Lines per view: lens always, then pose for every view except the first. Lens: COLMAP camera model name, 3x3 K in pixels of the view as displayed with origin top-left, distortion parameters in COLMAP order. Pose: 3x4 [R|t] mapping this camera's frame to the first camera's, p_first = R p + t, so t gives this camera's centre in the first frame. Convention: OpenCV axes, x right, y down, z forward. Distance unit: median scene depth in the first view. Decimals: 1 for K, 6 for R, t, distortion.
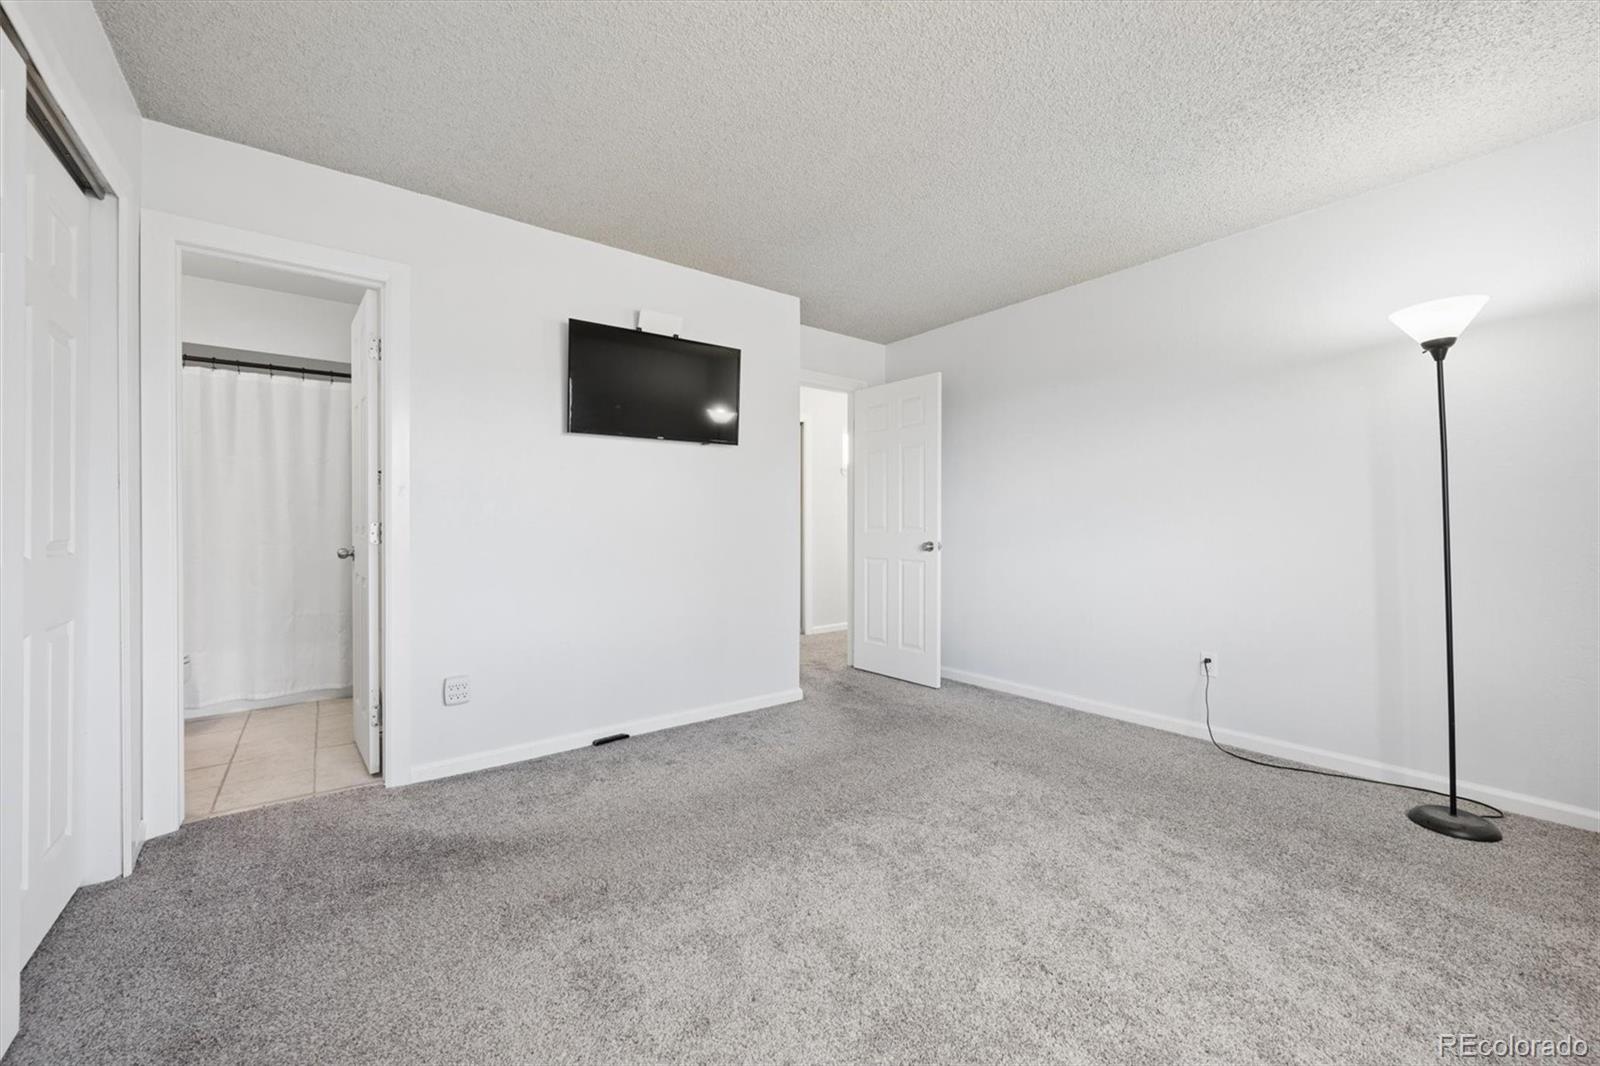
lens RADIAL K [[635.8, 0, 791.4], [0, 635.8, 530.9], [0, 0, 1]] dist [0.000958, 0.000274]
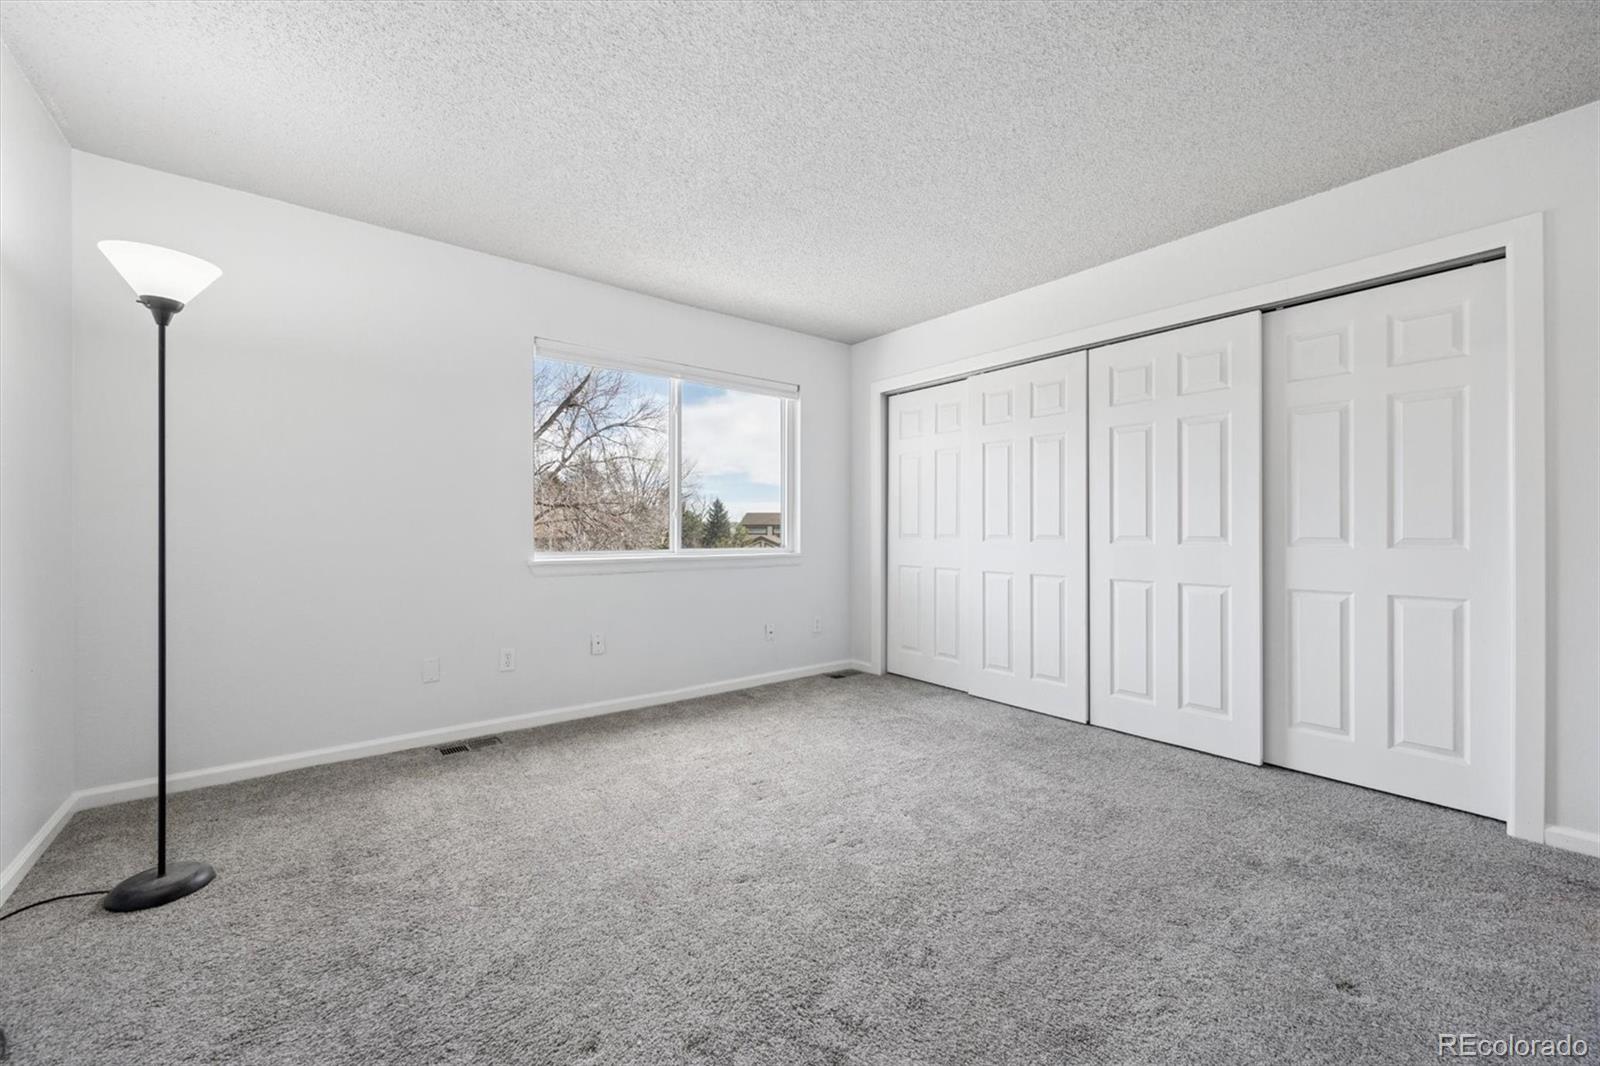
lens RADIAL K [[635.8, 0, 791.4], [0, 635.8, 530.9], [0, 0, 1]] dist [0.000958, 0.000274]
pose [[-0.999843, 0.000174, -0.017692, 0.264187], [-0.000131, 0.999852, 0.017196, -0.019864], [0.017693, 0.017195, -0.999696, 2.226056]]
